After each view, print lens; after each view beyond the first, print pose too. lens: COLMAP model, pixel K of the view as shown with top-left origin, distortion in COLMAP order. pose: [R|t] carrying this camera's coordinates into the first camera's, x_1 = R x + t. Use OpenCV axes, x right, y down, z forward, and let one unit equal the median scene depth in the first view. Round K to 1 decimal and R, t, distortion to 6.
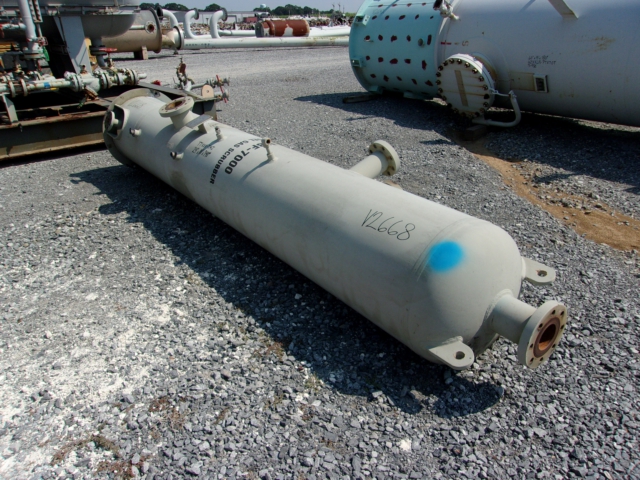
lens RADIAL K [[497.0, 0, 317.6], [0, 497.0, 243.0], [0, 0, 1]] dist [-0.064346, 0.108379]
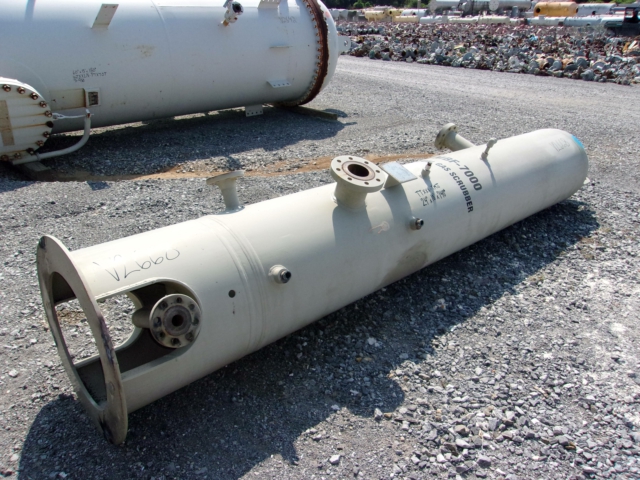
lens RADIAL K [[497.0, 0, 317.6], [0, 497.0, 243.0], [0, 0, 1]] dist [-0.064346, 0.108379]
pose [[-0.075654, -0.414746, 0.906787, -0.962654], [0.422463, 0.810409, 0.405911, -0.519179], [-0.903218, 0.413792, 0.113904, 1.075282]]
